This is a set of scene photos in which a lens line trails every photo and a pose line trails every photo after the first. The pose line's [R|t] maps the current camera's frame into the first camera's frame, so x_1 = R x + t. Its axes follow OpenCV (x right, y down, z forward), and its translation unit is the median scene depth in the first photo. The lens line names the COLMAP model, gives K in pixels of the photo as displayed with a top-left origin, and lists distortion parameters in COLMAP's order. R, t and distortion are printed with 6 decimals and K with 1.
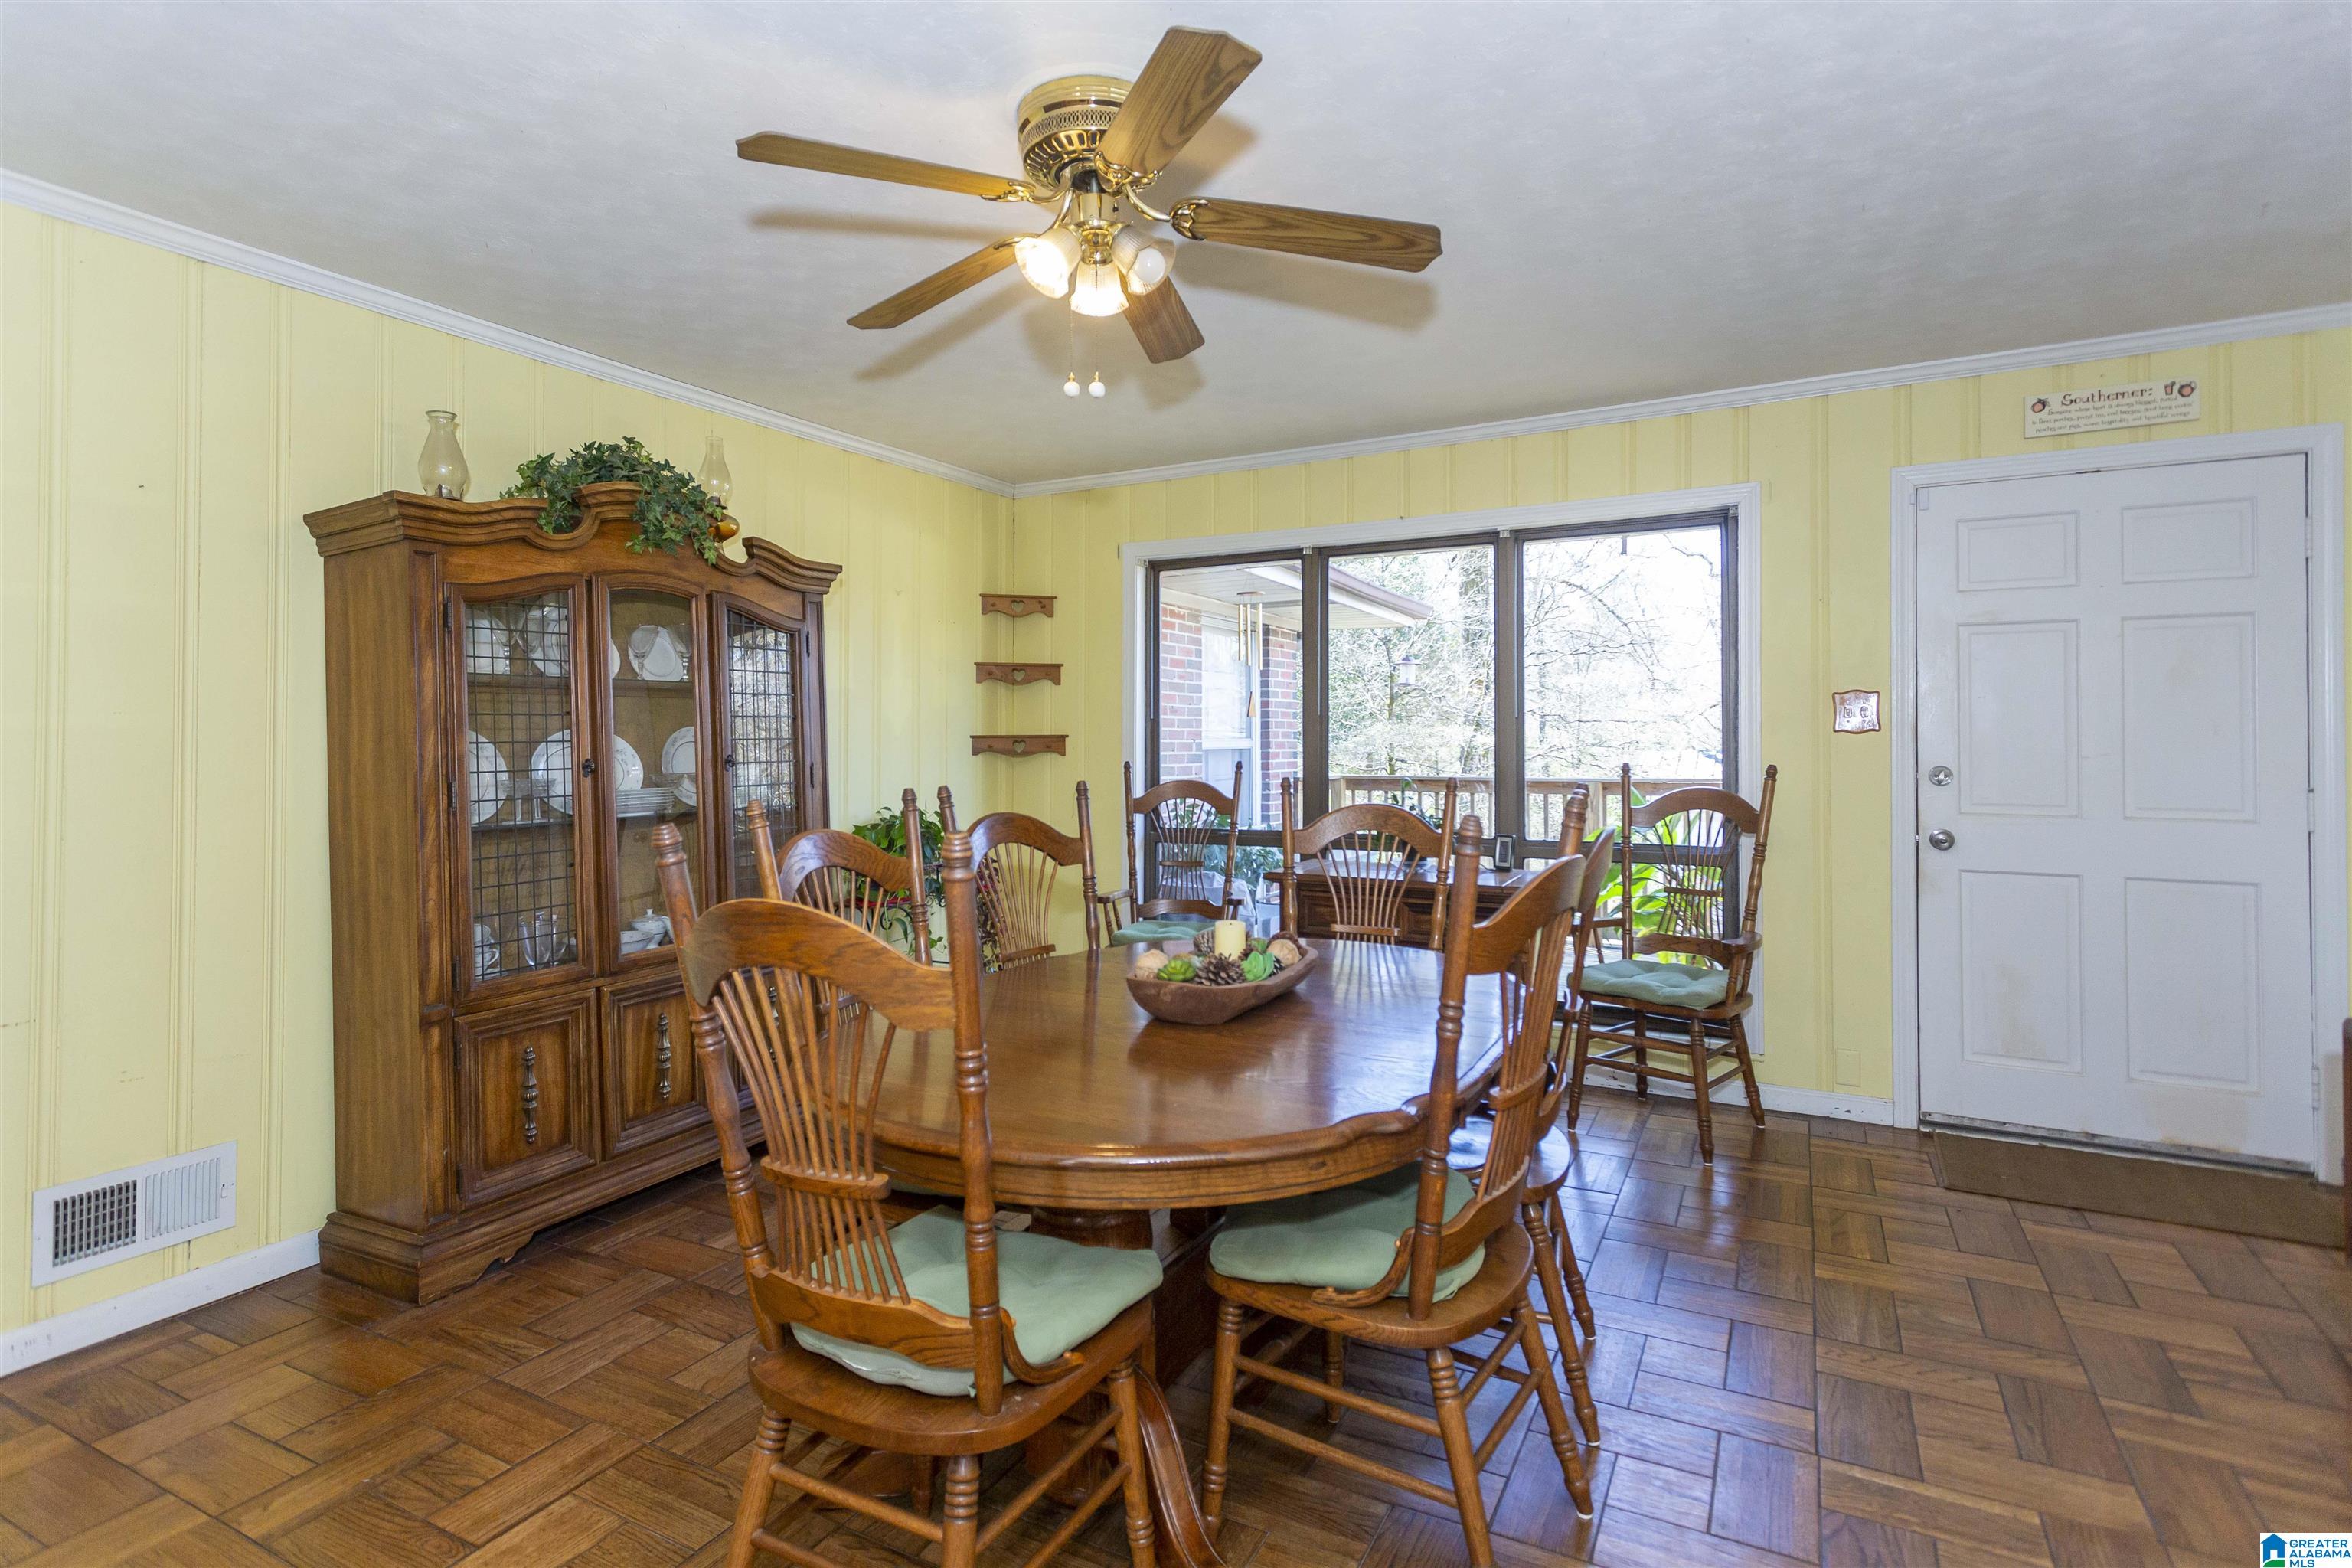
lens RADIAL K [[1144.2, 0, 1170.5], [0, 1144.2, 731.4], [0, 0, 1]] dist [0.005076, 0.000469]
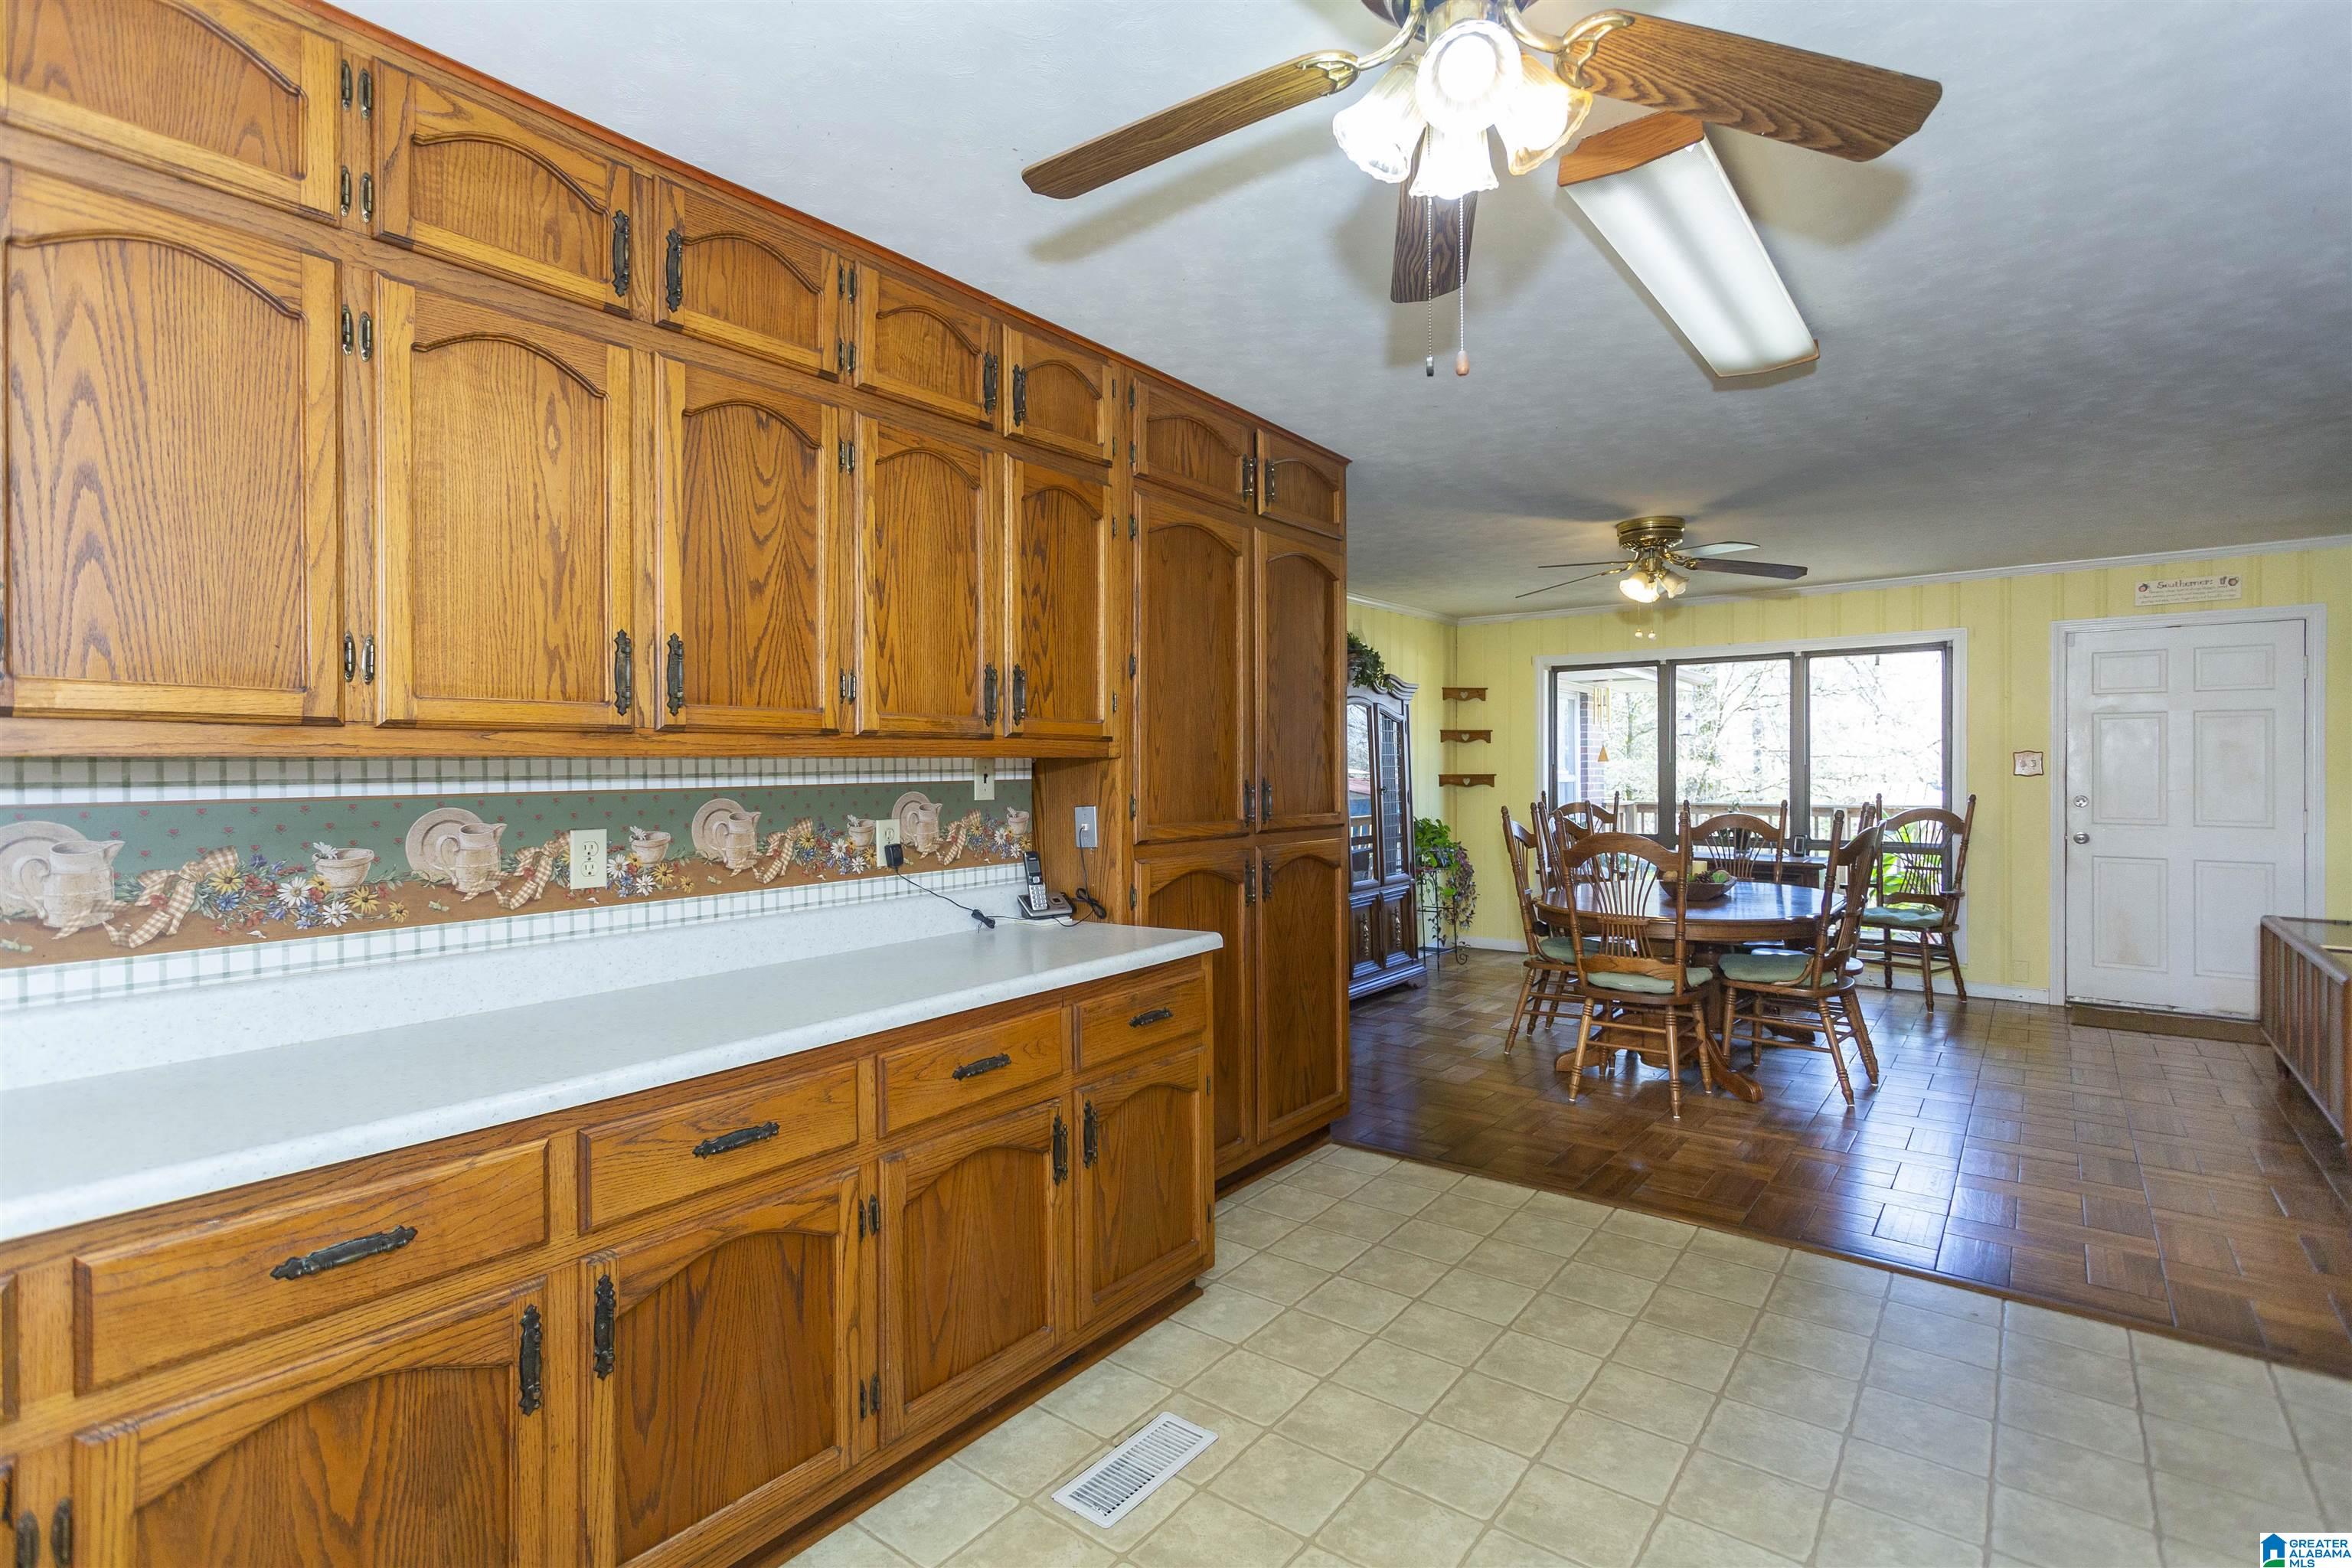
lens RADIAL K [[1121.5, 0, 1161.7], [0, 1121.5, 766.9], [0, 0, 1]] dist [0.004369, 0.000036]
pose [[0.985304, 0.000753, -0.170807, -0.376912], [0.000170, 0.999985, 0.005388, -0.020717], [0.170809, -0.005338, 0.985290, -0.846564]]
